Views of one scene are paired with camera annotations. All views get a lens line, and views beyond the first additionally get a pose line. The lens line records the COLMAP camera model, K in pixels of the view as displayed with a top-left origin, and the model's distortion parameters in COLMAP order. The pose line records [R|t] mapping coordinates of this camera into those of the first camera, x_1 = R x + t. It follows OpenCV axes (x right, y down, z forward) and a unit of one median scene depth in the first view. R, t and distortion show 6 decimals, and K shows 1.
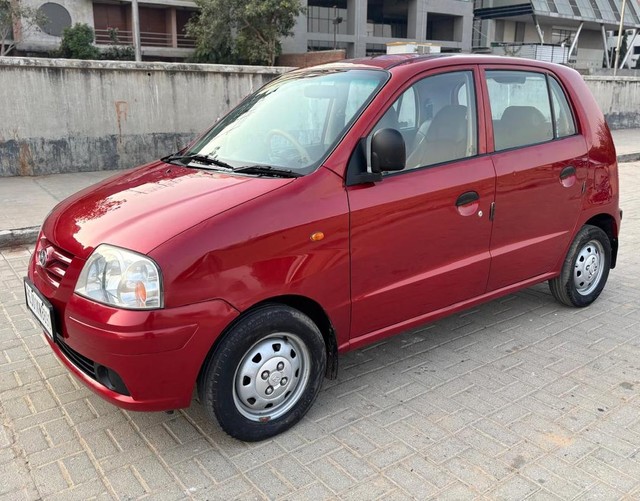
lens RADIAL K [[596.9, 0, 336.5], [0, 596.9, 212.6], [0, 0, 1]] dist [0.006934, 0.006098]
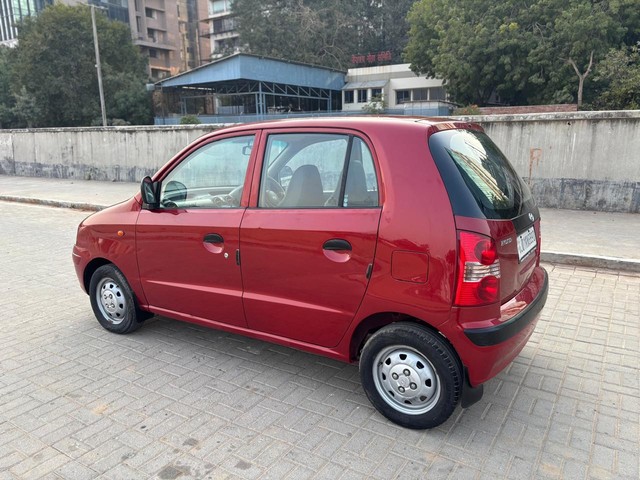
lens RADIAL K [[498.7, 0, 304.5], [0, 498.7, 239.5], [0, 0, 1]] dist [0.038050, -0.039518]
pose [[0.303606, 0.185322, -0.934601, 0.446152], [-0.175963, 0.974935, 0.136158, -0.070615], [0.936408, 0.123117, 0.328606, 0.296803]]
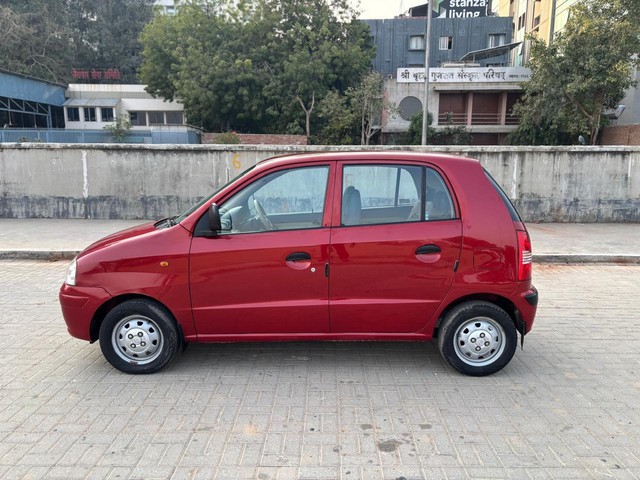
lens RADIAL K [[508.1, 0, 320.0], [0, 508.1, 240.0], [0, 0, 1]] dist [0.045550, -0.064515]
pose [[0.776203, 0.100949, -0.622350, 0.351570], [-0.128150, 0.991754, 0.001038, -0.025137], [0.617323, 0.078949, 0.782739, 0.037234]]
